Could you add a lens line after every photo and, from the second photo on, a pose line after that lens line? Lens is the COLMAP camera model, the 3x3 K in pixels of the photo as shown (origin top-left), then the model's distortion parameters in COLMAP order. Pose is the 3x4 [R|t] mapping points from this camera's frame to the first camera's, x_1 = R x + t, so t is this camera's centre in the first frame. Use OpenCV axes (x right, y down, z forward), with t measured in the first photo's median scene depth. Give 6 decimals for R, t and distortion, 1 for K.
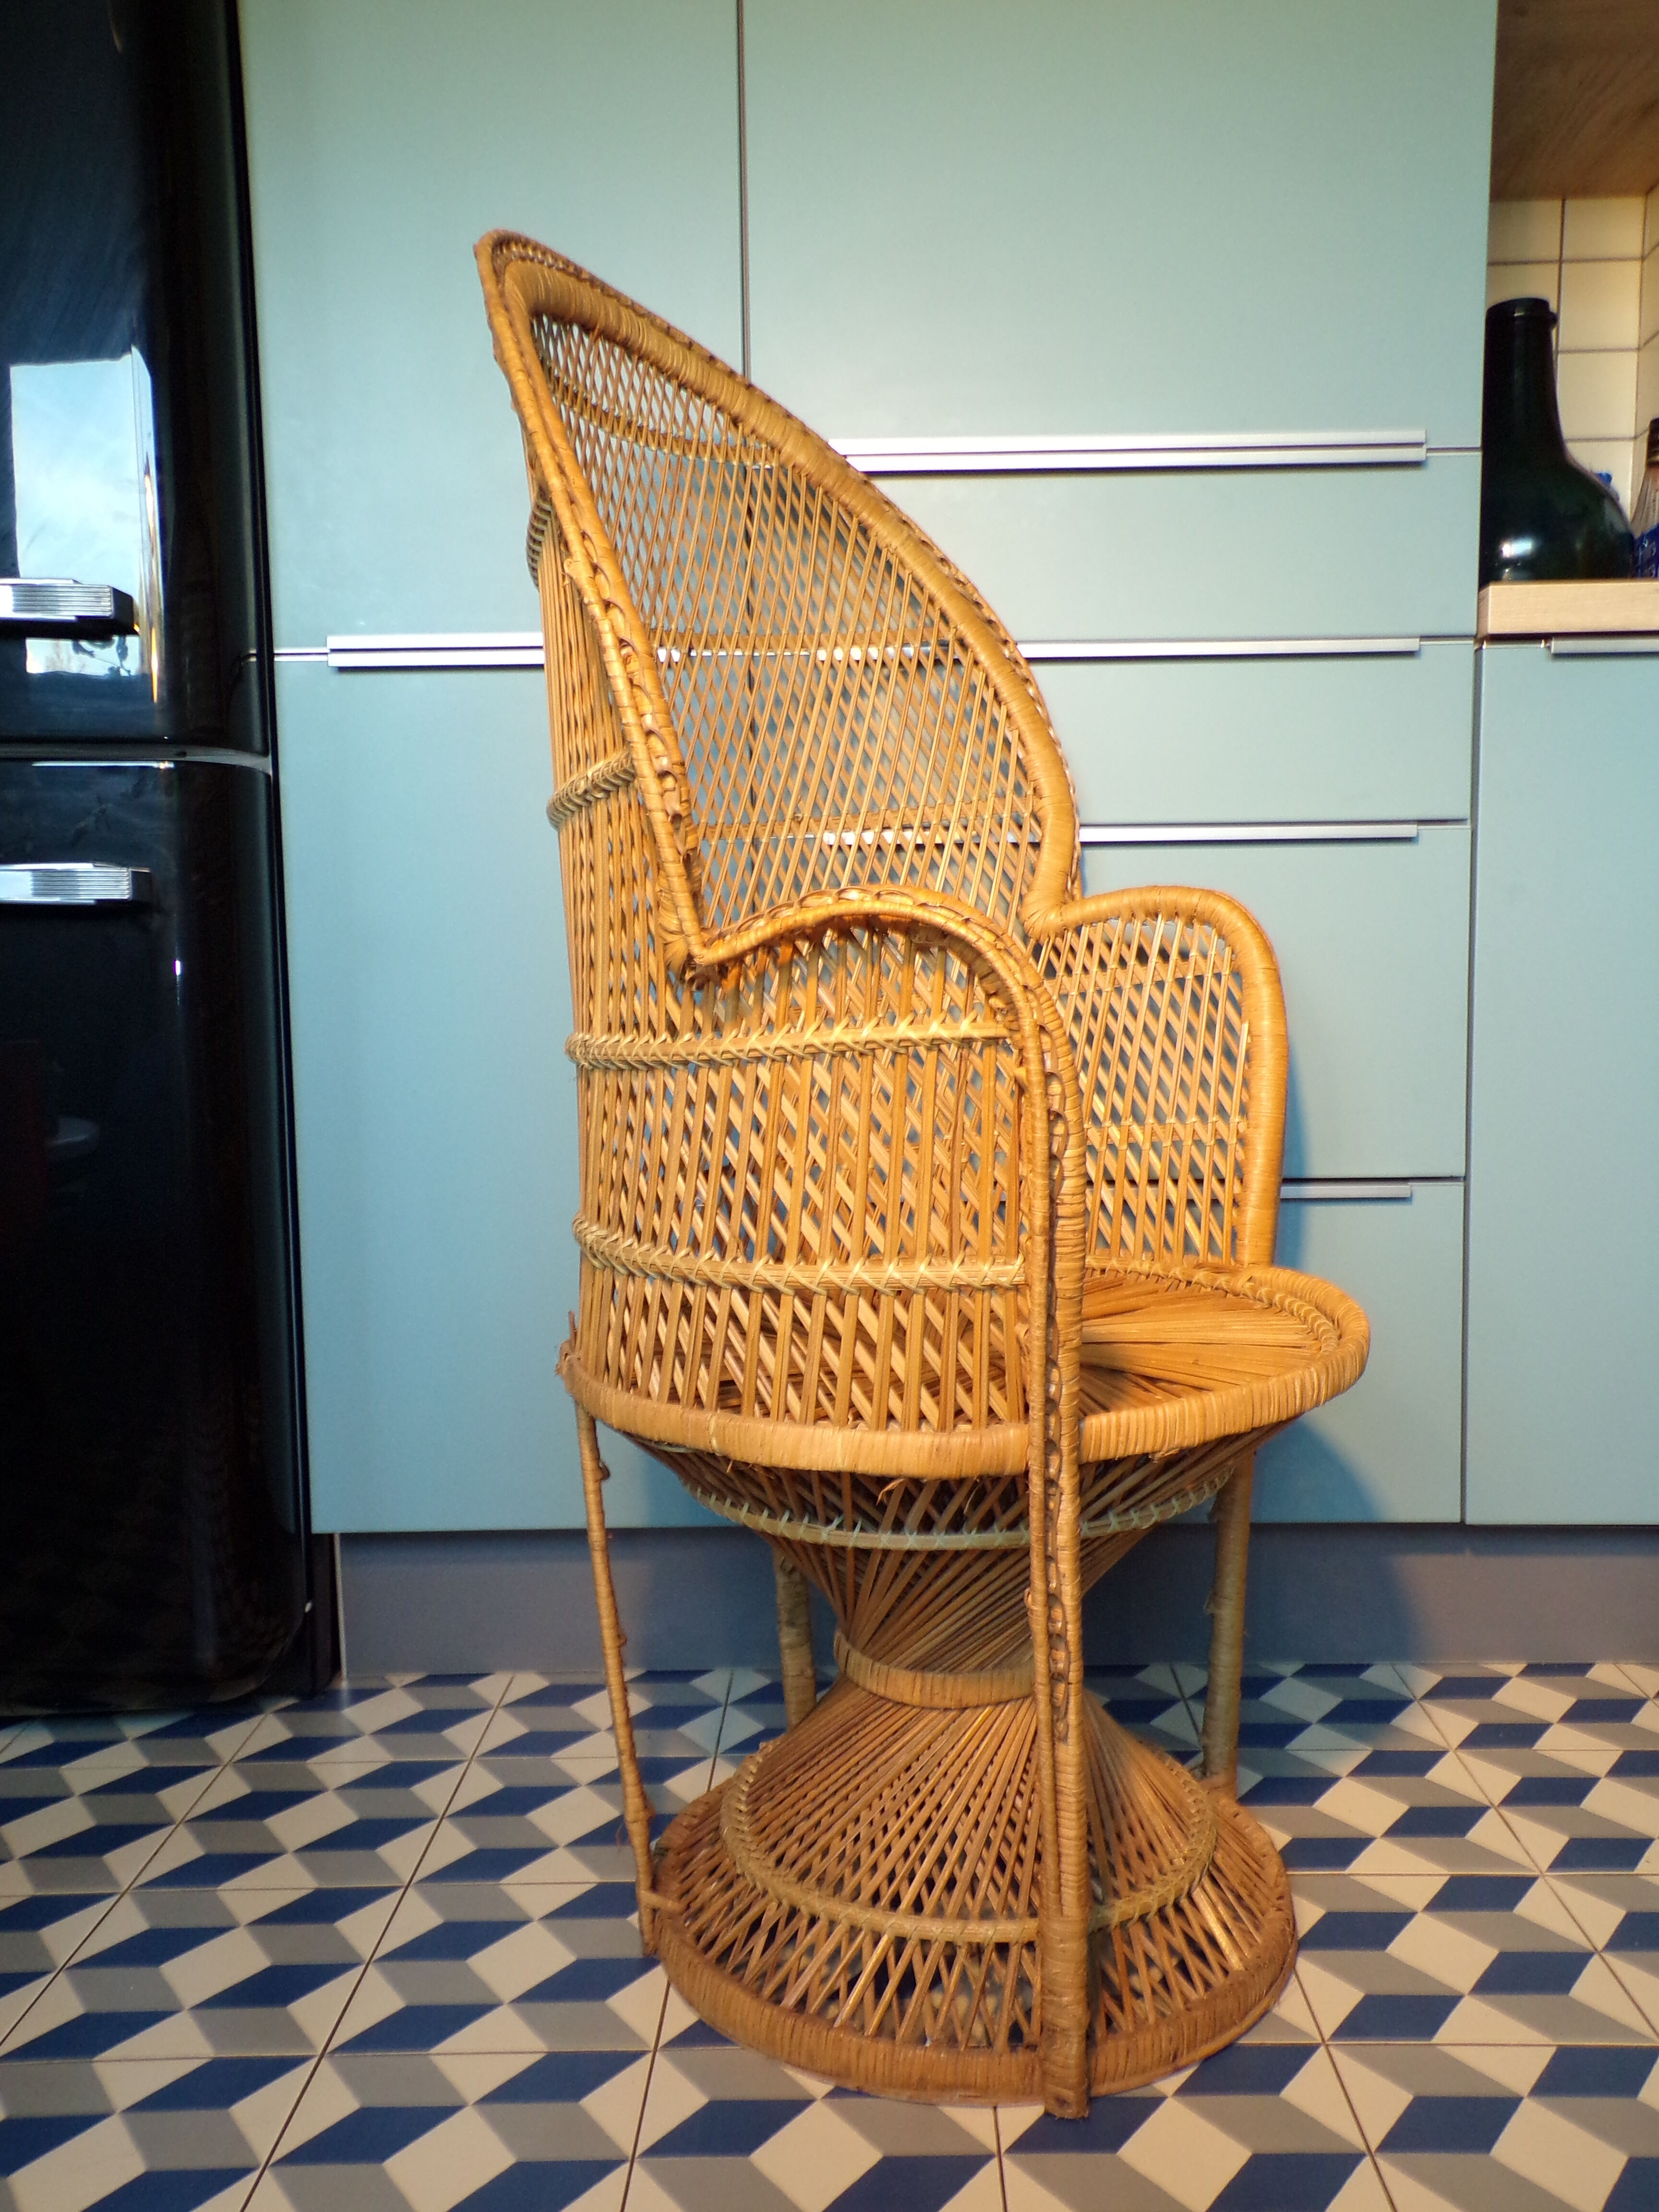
lens RADIAL K [[1803.3, 0, 840.8], [0, 1803.3, 1120.3], [0, 0, 1]] dist [0.025892, 0.005189]
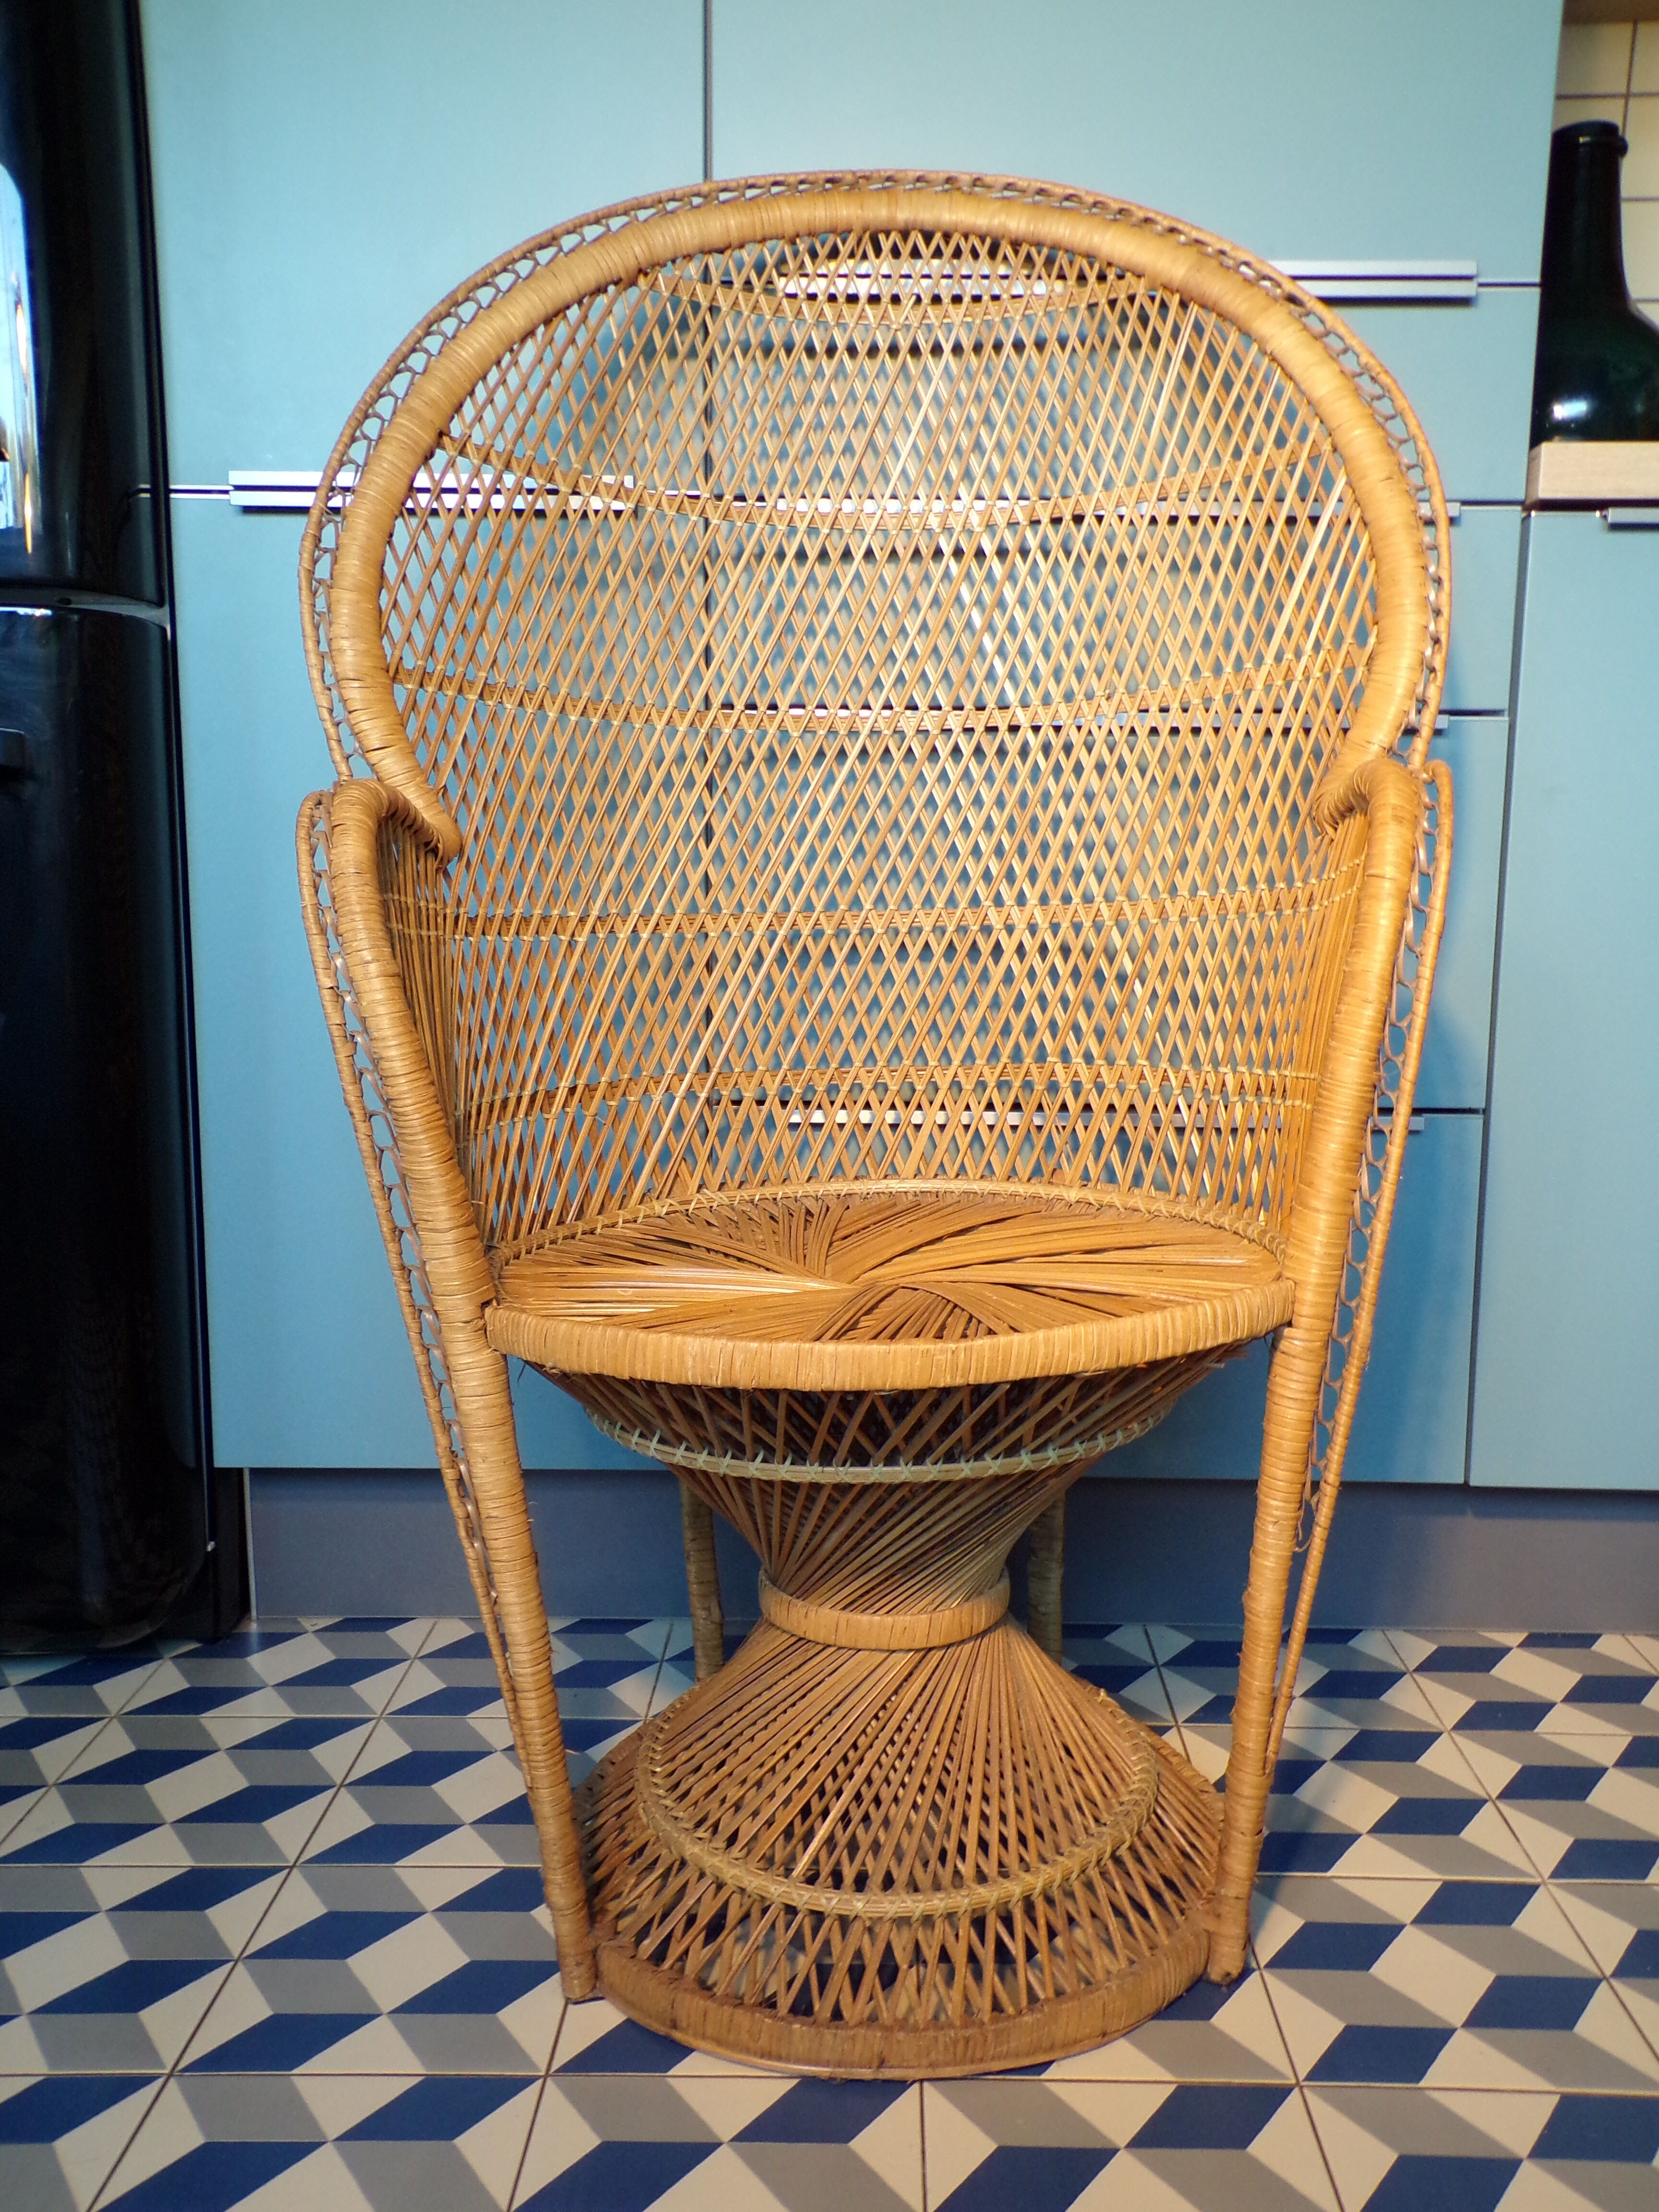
lens RADIAL K [[1803.3, 0, 843.6], [0, 1803.3, 1114.4], [0, 0, 1]] dist [0.025892, 0.005189]
pose [[0.999728, 0.023111, 0.003259, 0.022184], [-0.023245, 0.998489, 0.049784, -0.004350], [-0.002104, -0.049846, 0.998755, 0.101696]]
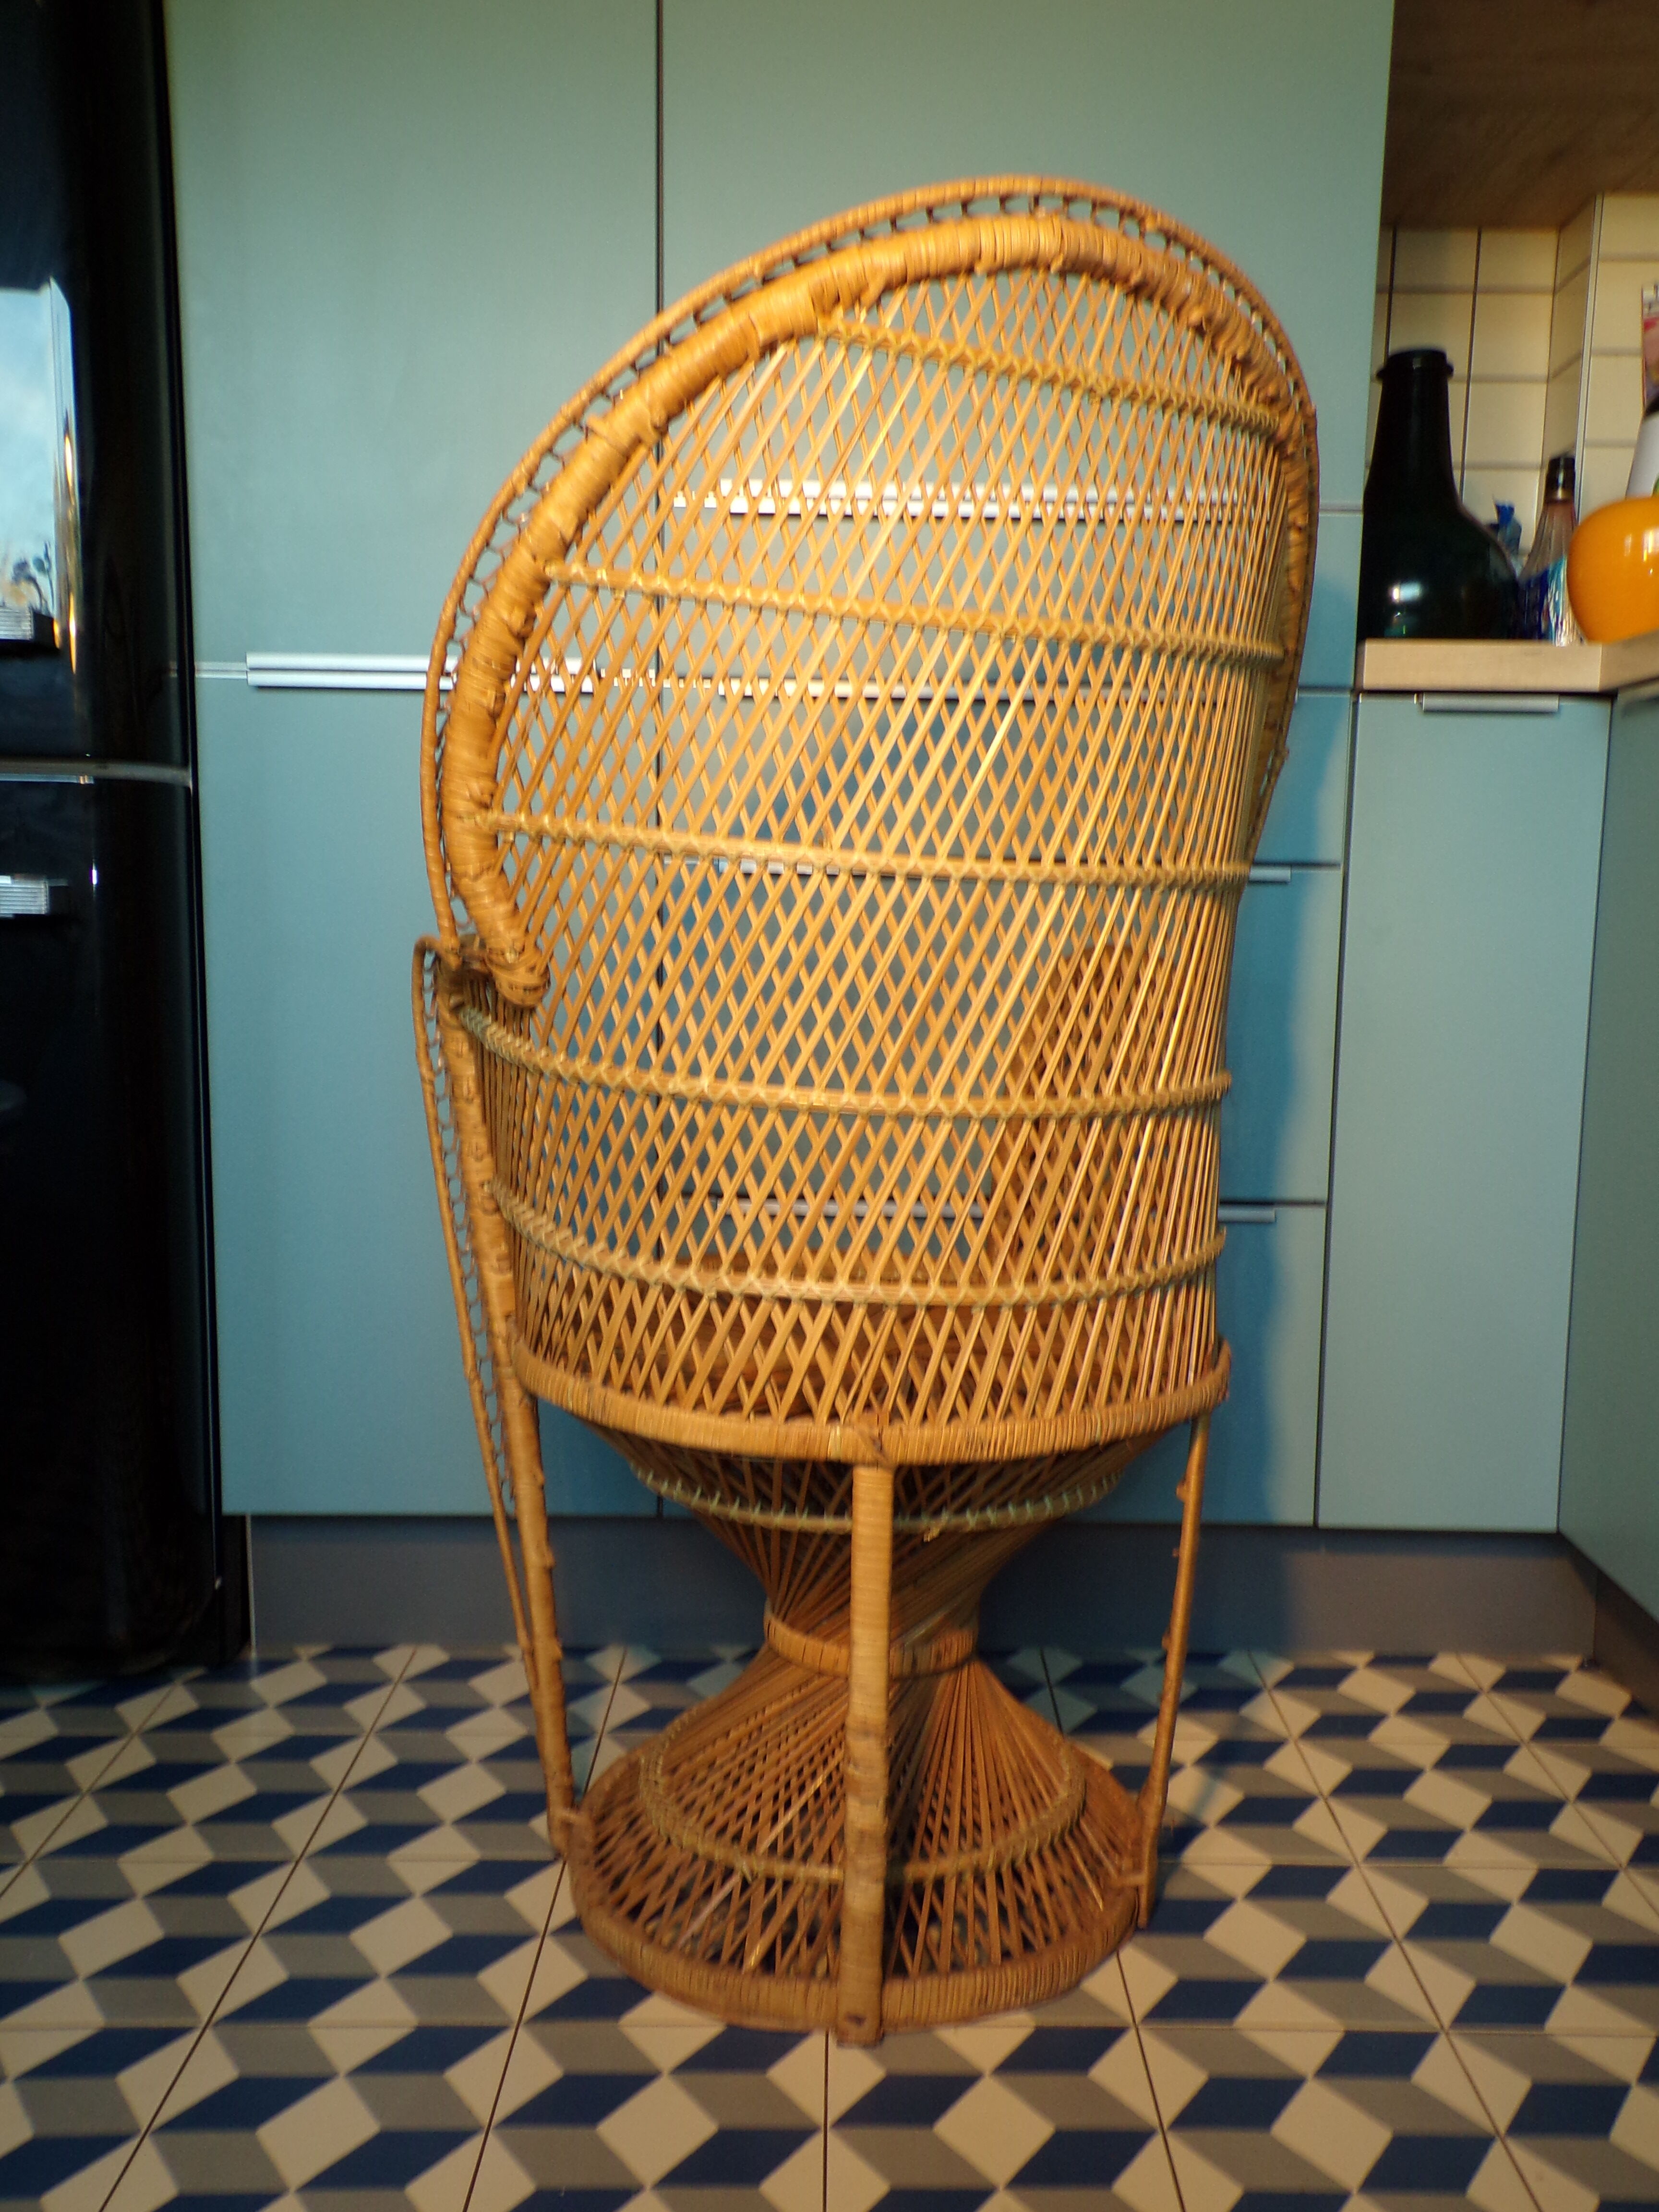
lens RADIAL K [[1803.3, 0, 843.0], [0, 1803.3, 1111.1], [0, 0, 1]] dist [0.025892, 0.005189]
pose [[0.999396, 0.024833, 0.024327, 0.038286], [-0.025650, 0.999097, 0.033868, -0.053836], [-0.023464, -0.034472, 0.999130, -0.048363]]
